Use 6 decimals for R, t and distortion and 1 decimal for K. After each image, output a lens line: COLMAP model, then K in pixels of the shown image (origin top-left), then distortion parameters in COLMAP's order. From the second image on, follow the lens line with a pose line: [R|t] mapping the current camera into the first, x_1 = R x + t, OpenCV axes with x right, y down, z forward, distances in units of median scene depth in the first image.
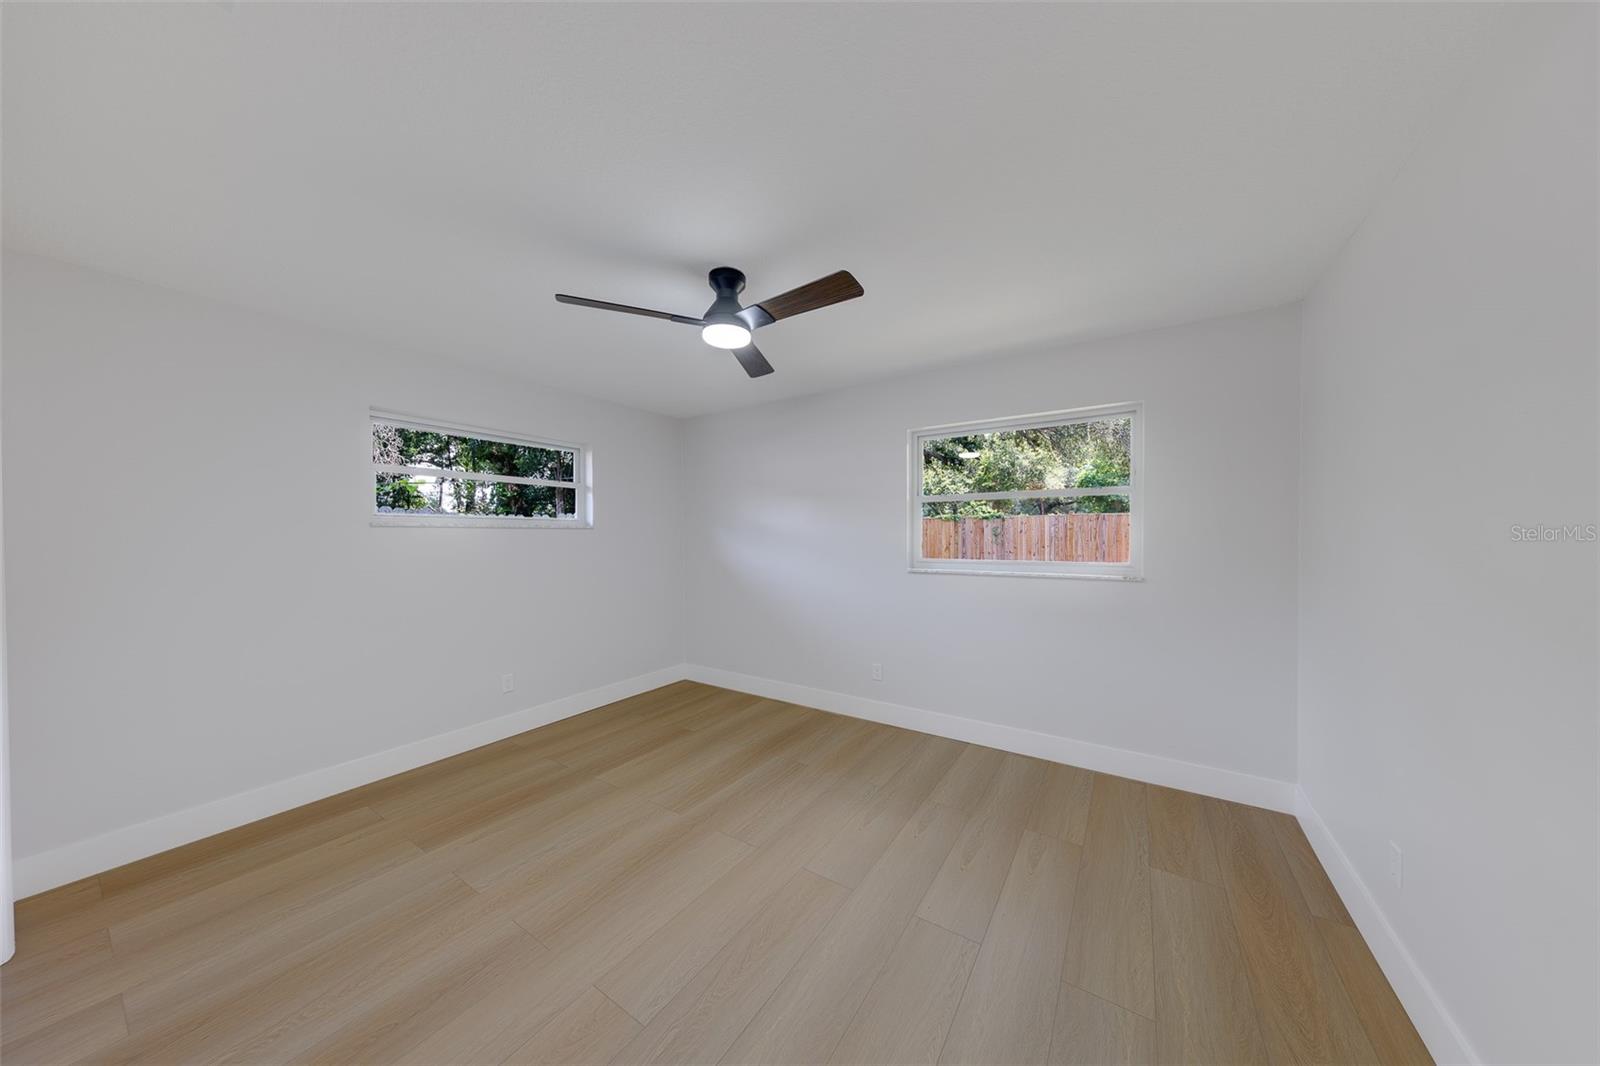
lens RADIAL K [[518.0, 0, 812.5], [0, 518.0, 537.5], [0, 0, 1]] dist [0.009385, -0.000121]
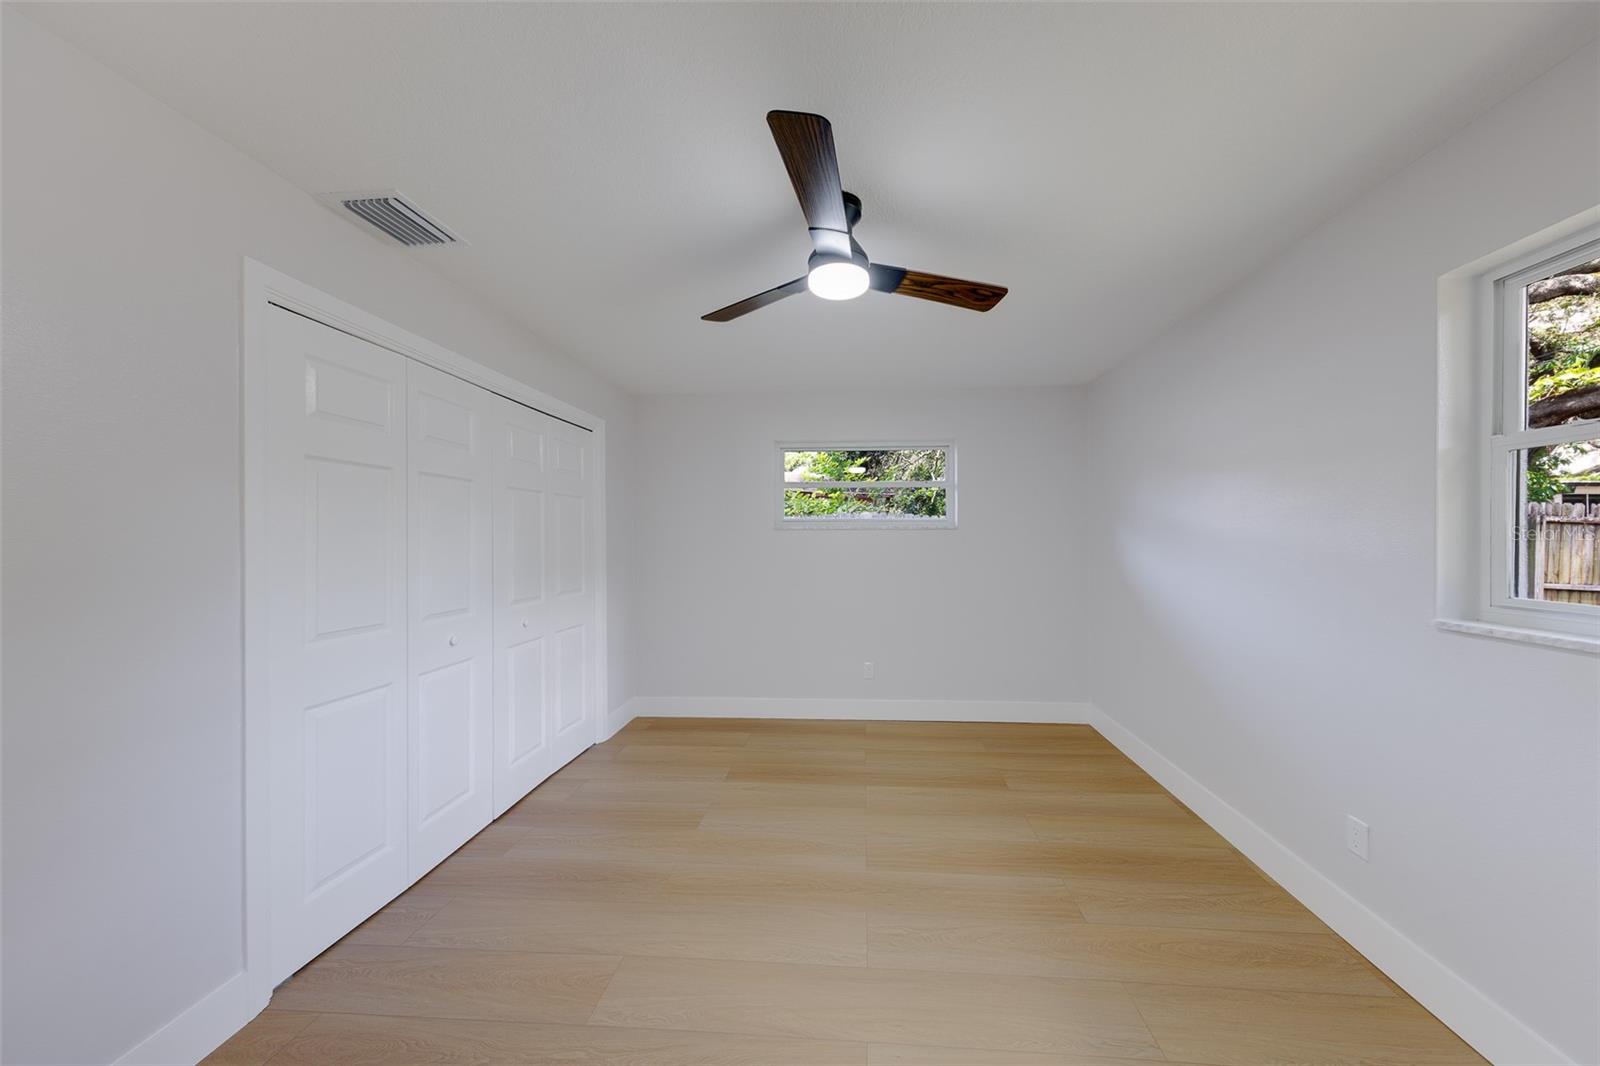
lens RADIAL K [[518.0, 0, 812.5], [0, 518.0, 537.5], [0, 0, 1]] dist [0.009385, -0.000121]
pose [[0.473122, 0.004333, -0.880986, 0.340199], [-0.004609, 0.999986, 0.002444, -0.002658], [0.880985, 0.002904, 0.473135, 0.402375]]
